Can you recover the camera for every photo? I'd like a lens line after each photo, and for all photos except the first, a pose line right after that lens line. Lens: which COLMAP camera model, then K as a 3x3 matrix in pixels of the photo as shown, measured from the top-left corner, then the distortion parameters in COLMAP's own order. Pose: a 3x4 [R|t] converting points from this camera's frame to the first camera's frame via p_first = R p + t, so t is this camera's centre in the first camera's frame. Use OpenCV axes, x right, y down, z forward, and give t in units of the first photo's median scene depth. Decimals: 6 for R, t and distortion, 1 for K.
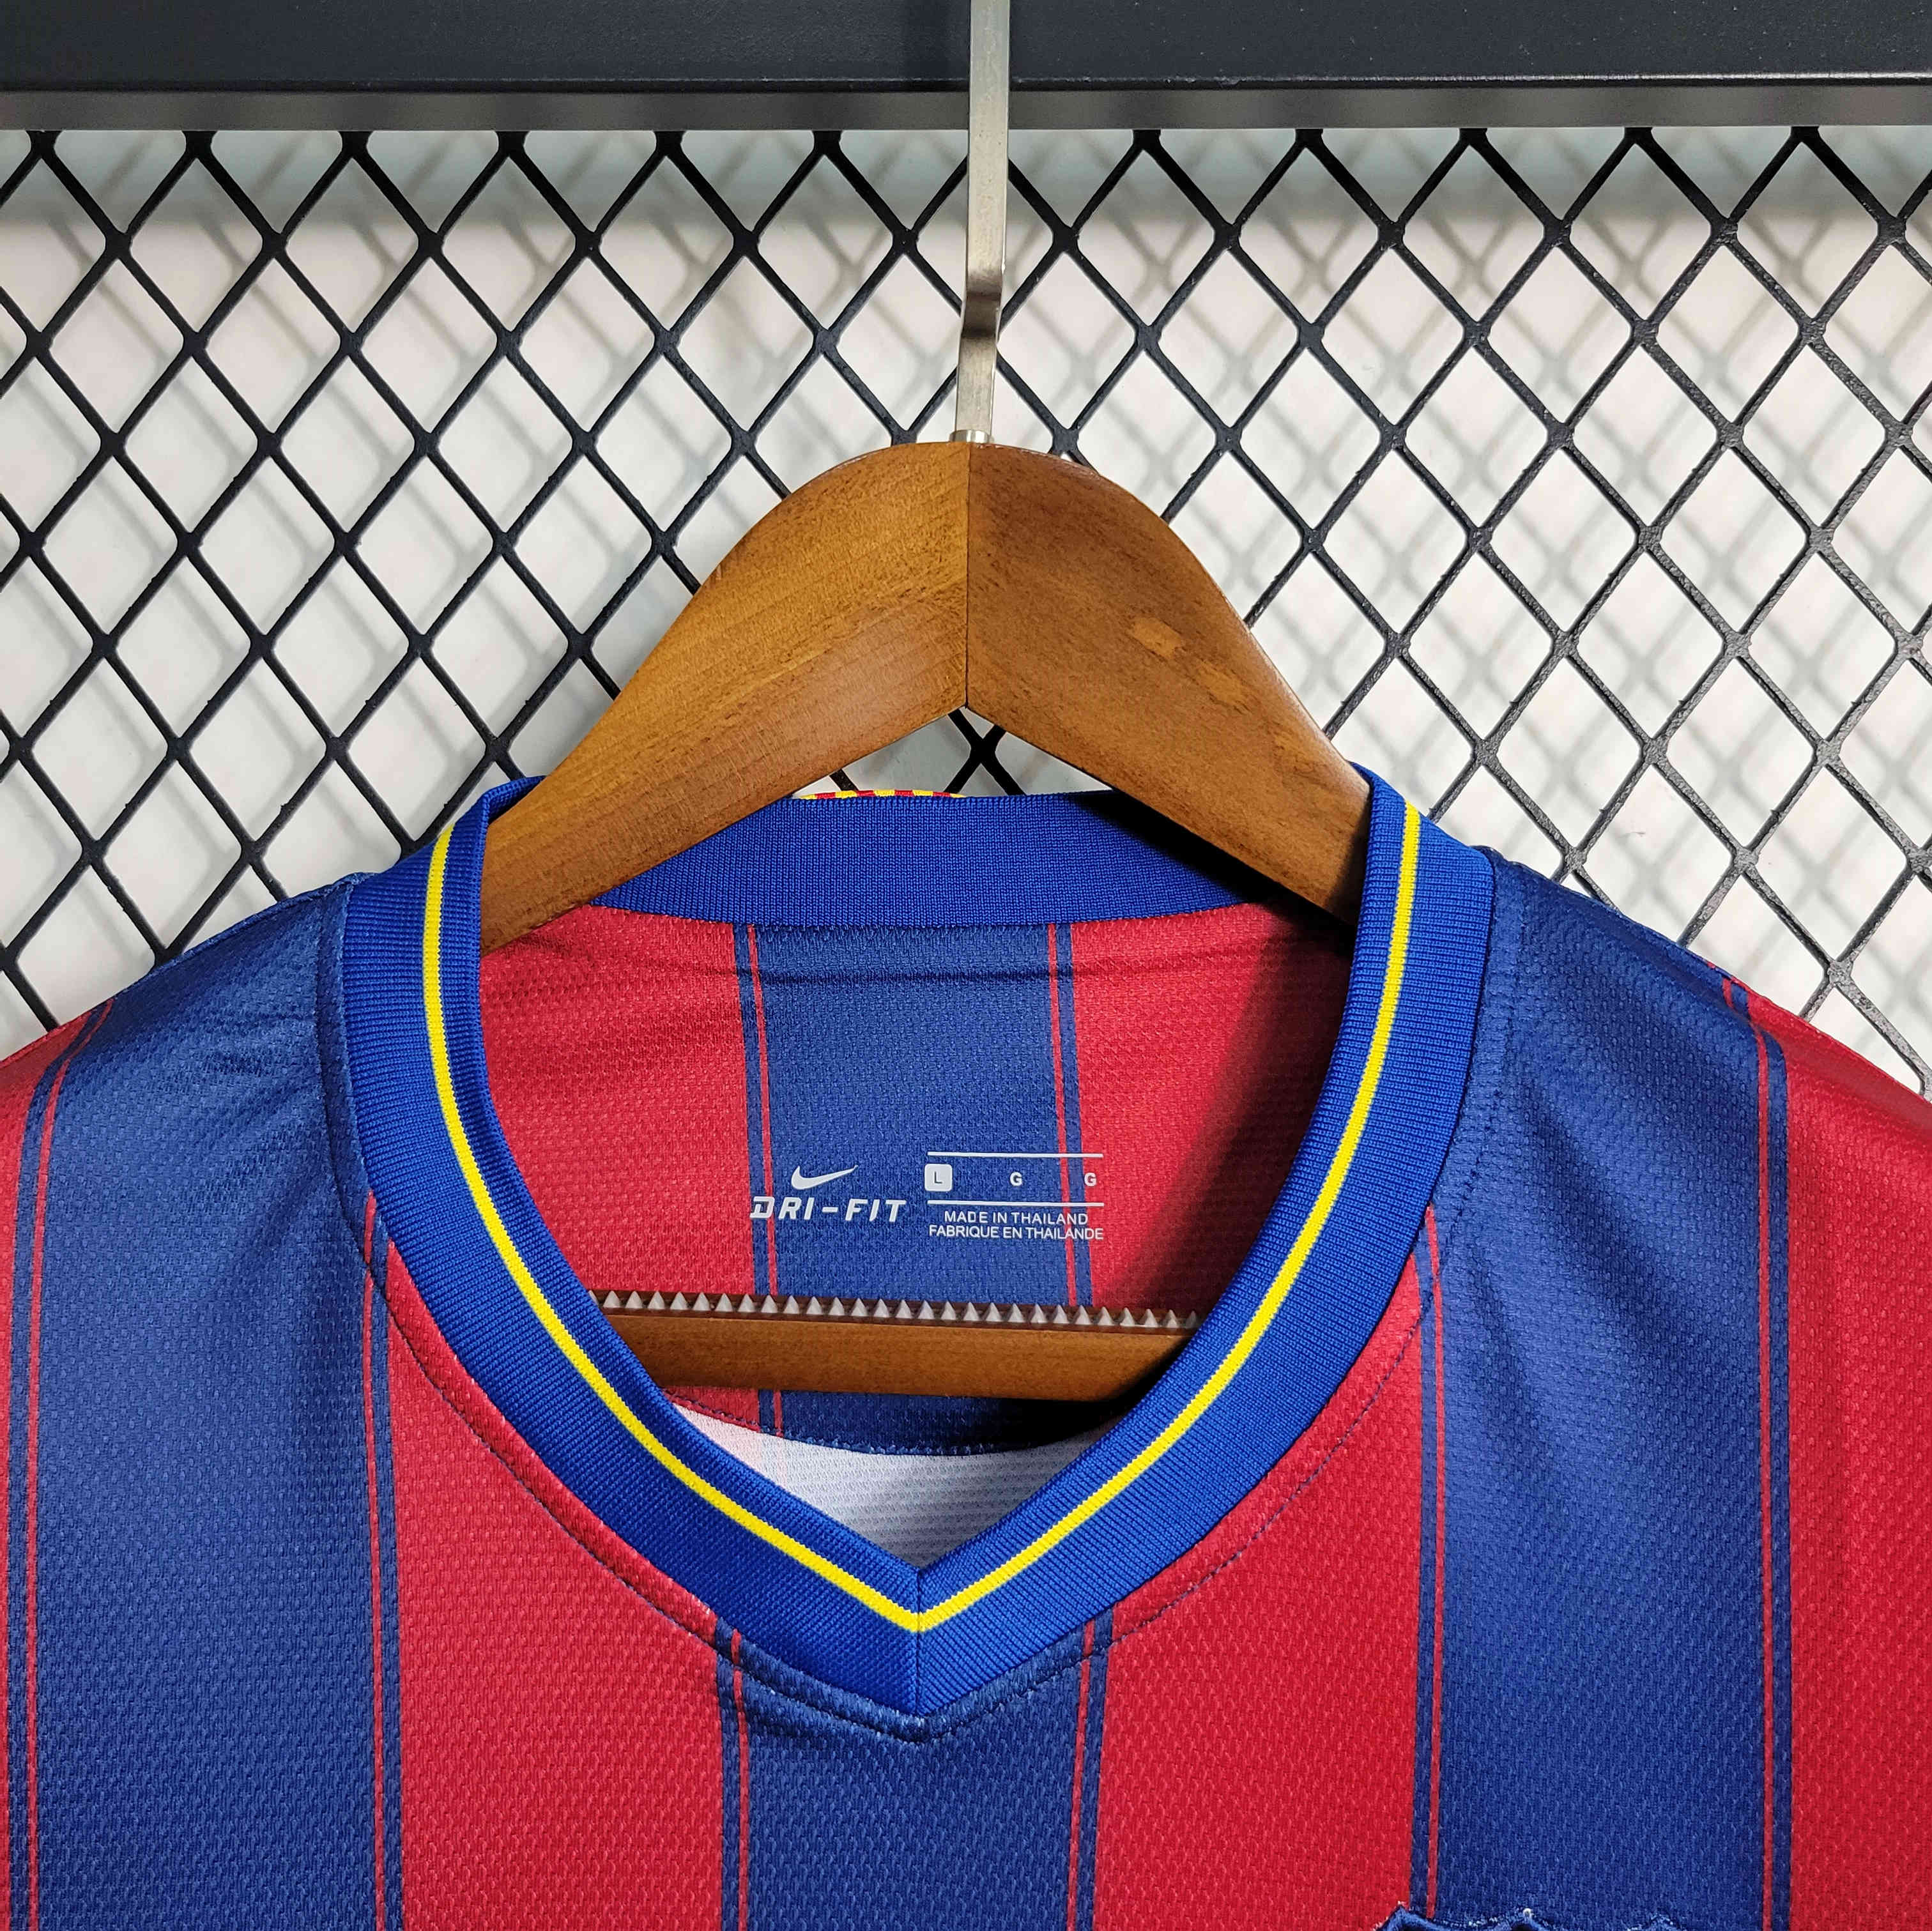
lens RADIAL K [[2038.9, 0, 966.0], [0, 2038.9, 965.5], [0, 0, 1]] dist [0.003533, -0.014313]
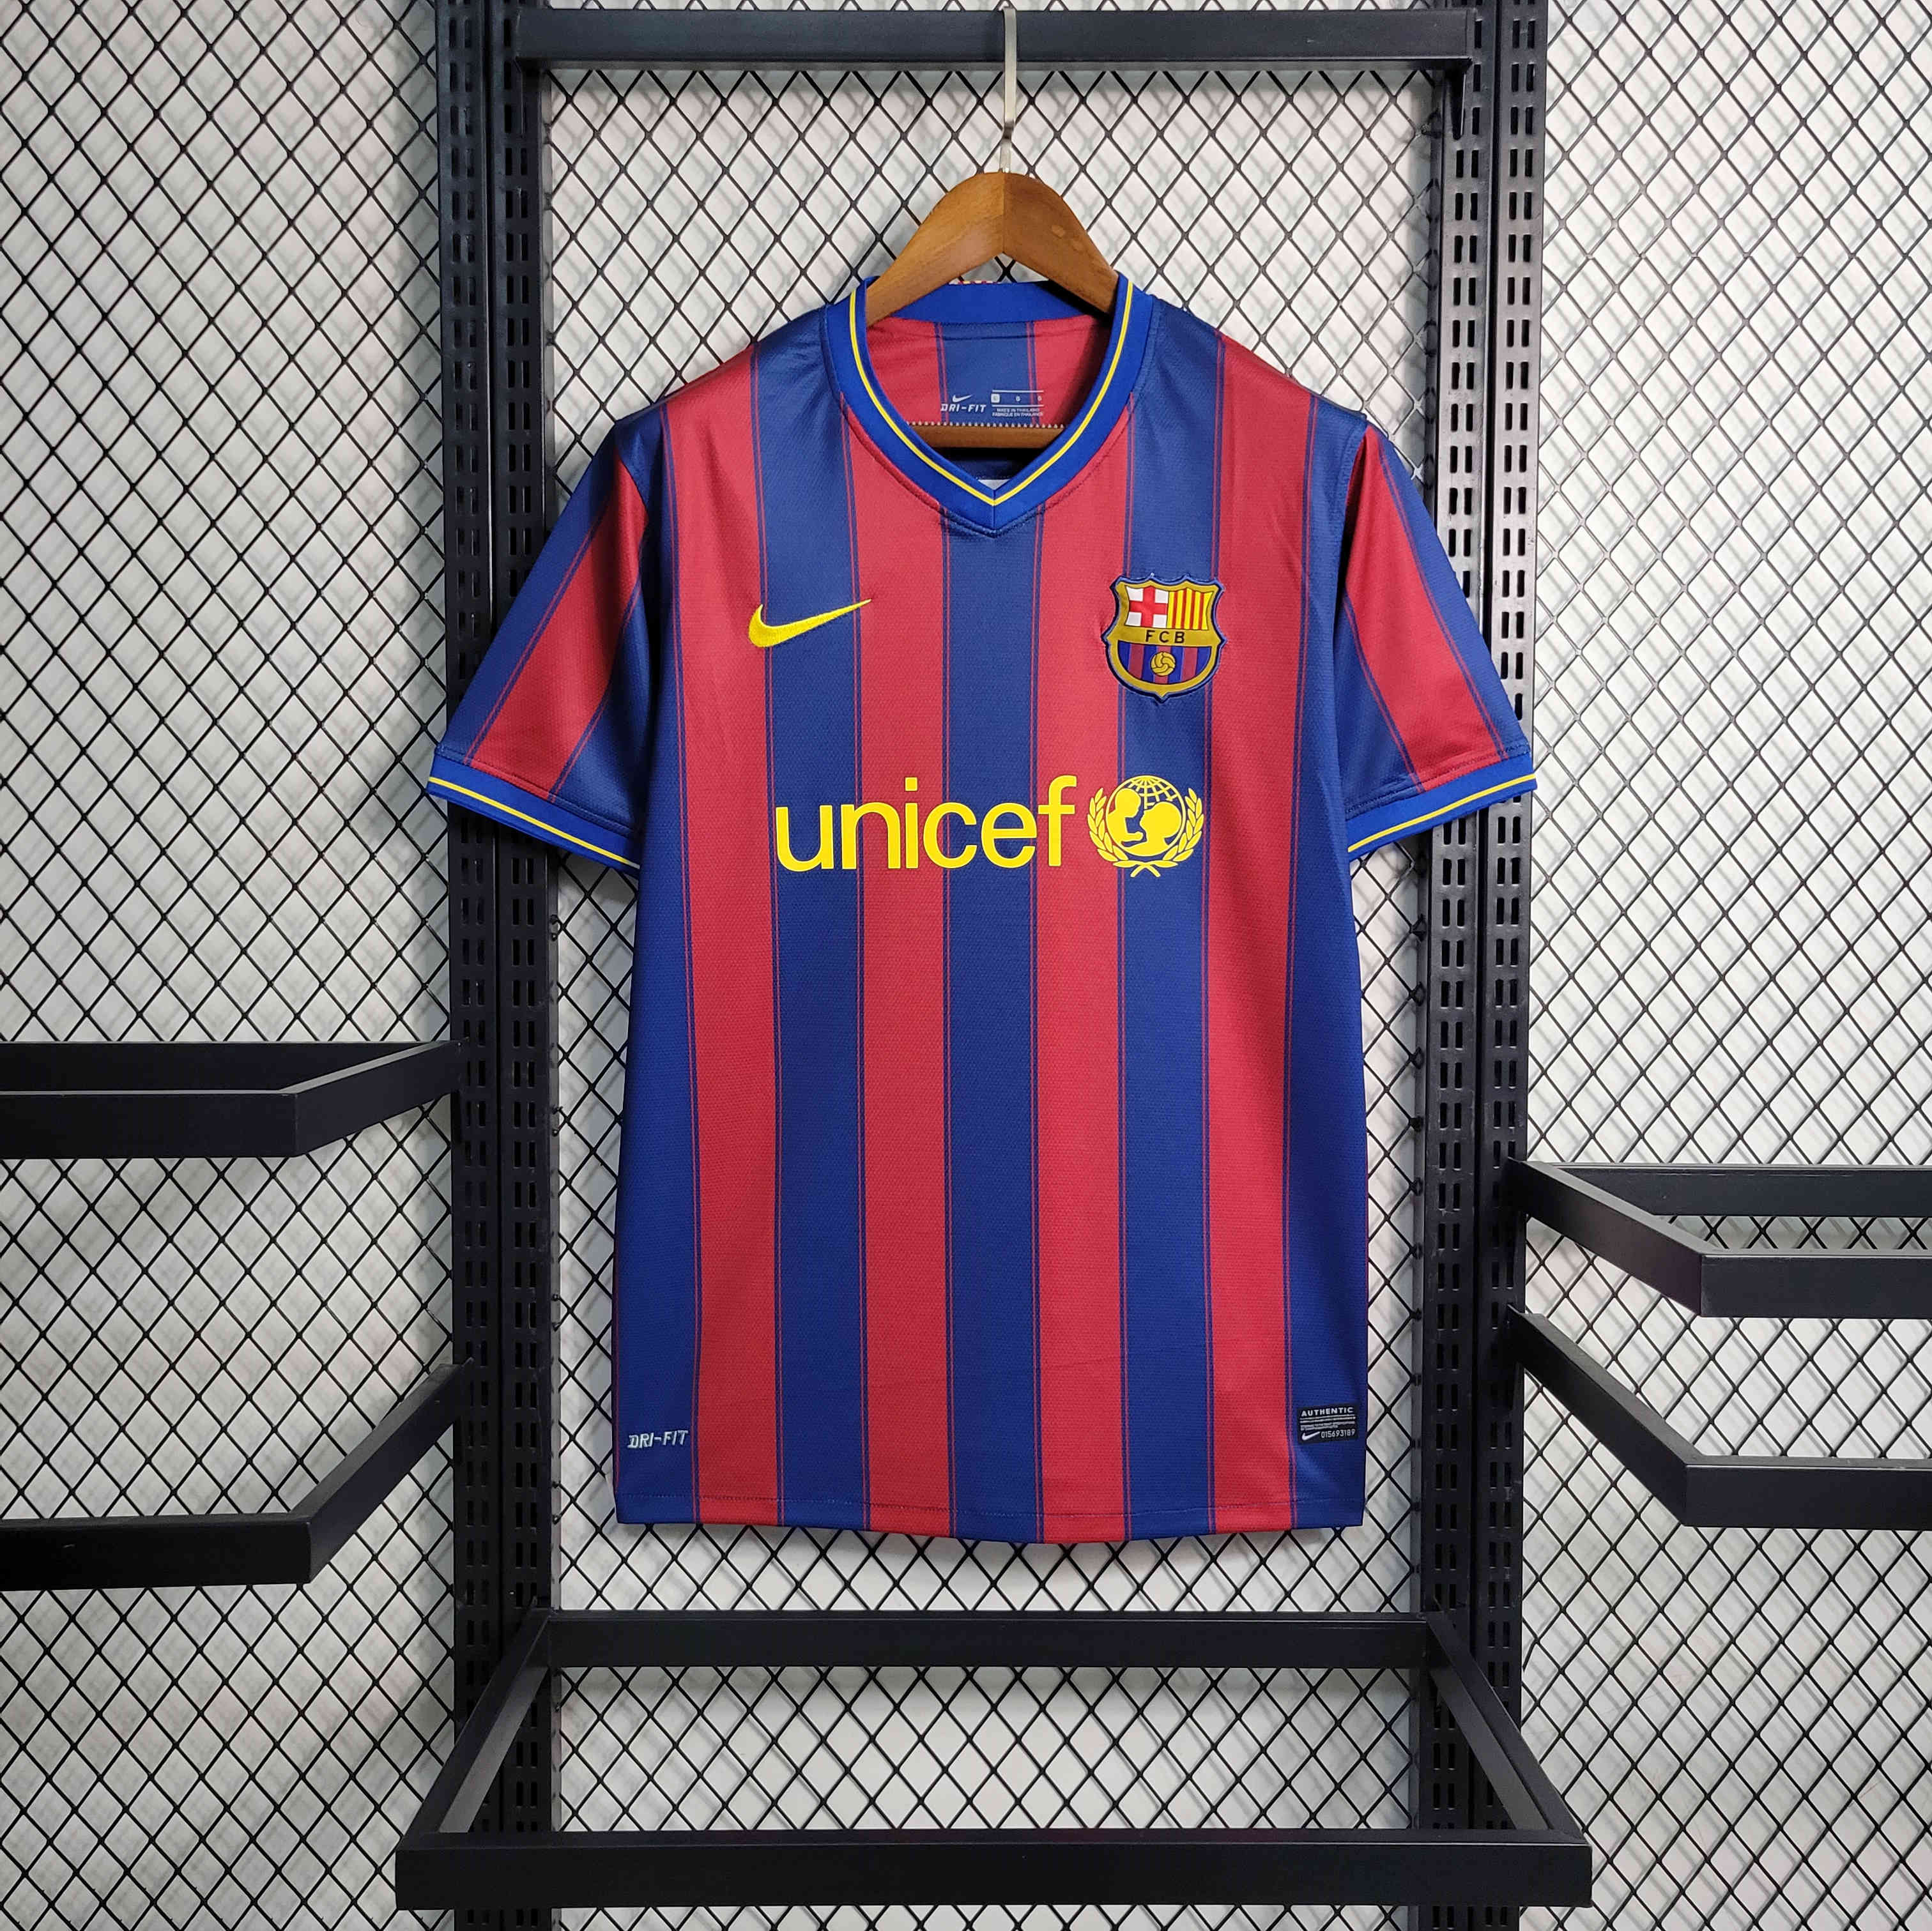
lens RADIAL K [[1934.7, 0, 966.0], [0, 1934.7, 965.5], [0, 0, 1]] dist [0.011243, -0.005593]
pose [[0.999728, -0.010453, 0.020828, -0.140677], [0.006912, 0.986547, 0.163329, 0.512797], [-0.022255, -0.163141, 0.986352, -2.363444]]
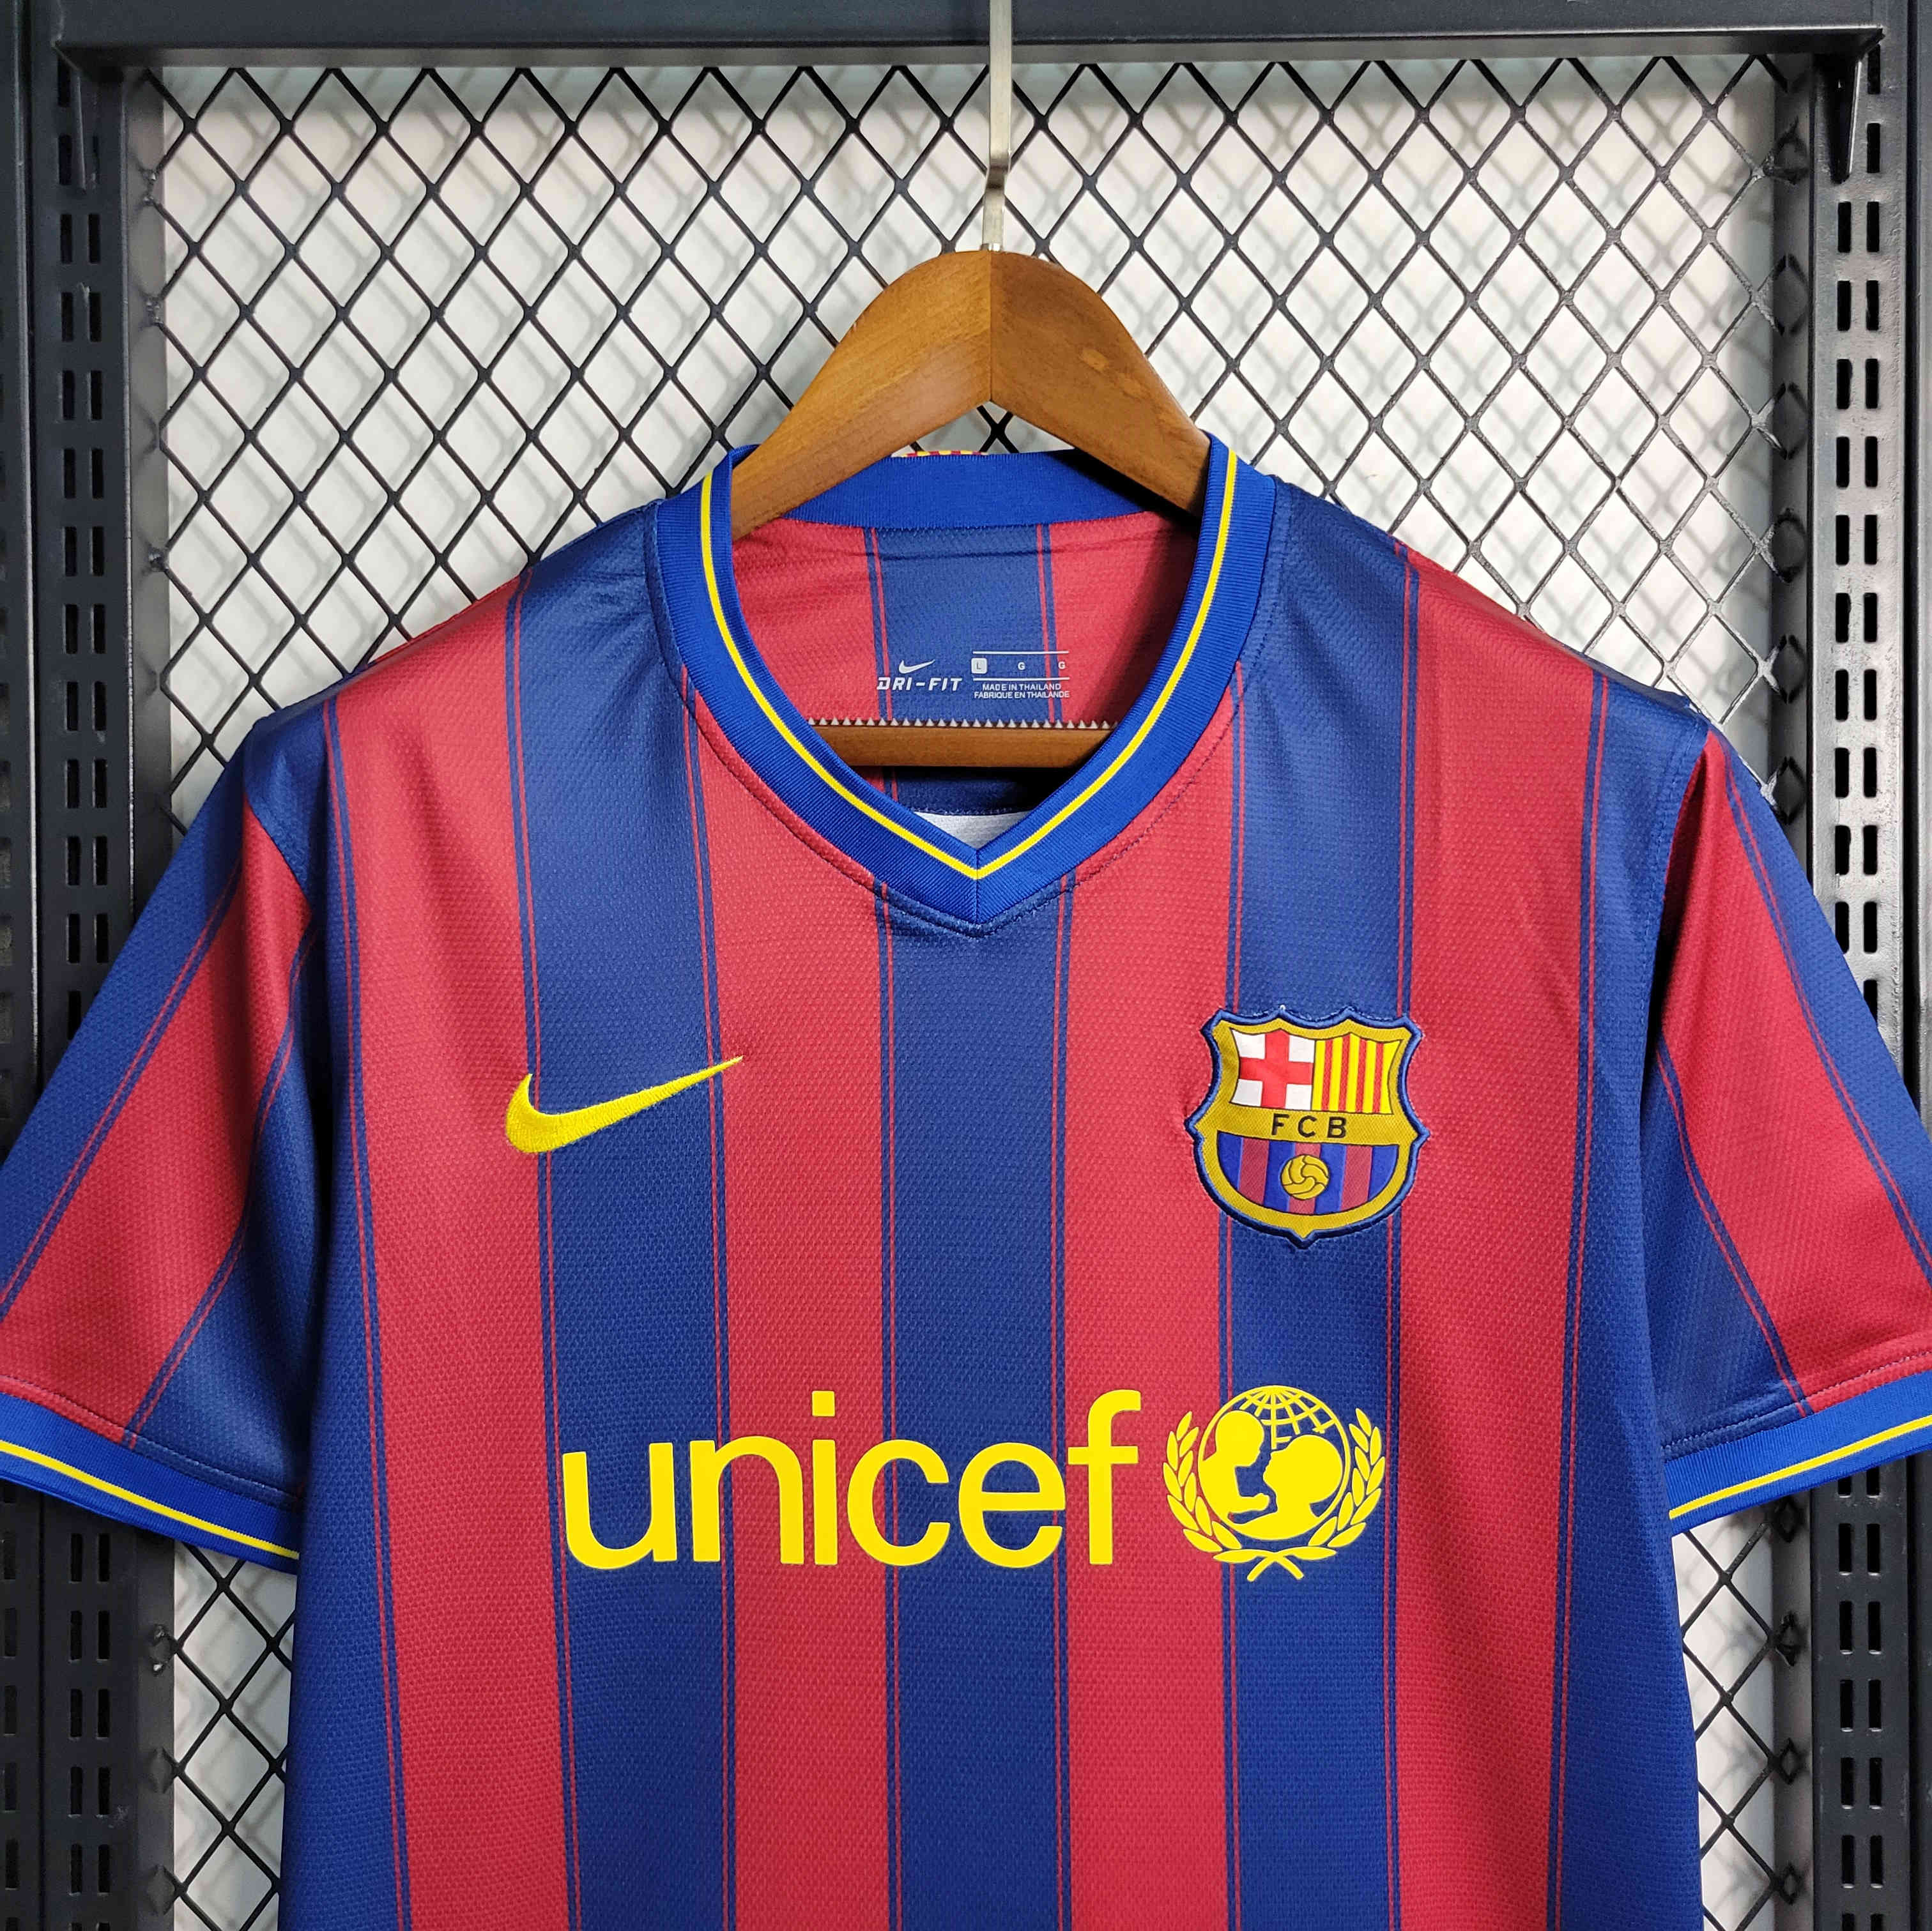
lens RADIAL K [[2000.2, 0, 966.0], [0, 2000.2, 965.5], [0, 0, 1]] dist [0.024109, -0.016543]
pose [[0.999674, -0.017471, 0.018616, -0.063522], [0.015208, 0.993200, 0.115421, 0.163961], [-0.020506, -0.115100, 0.993142, -0.821125]]
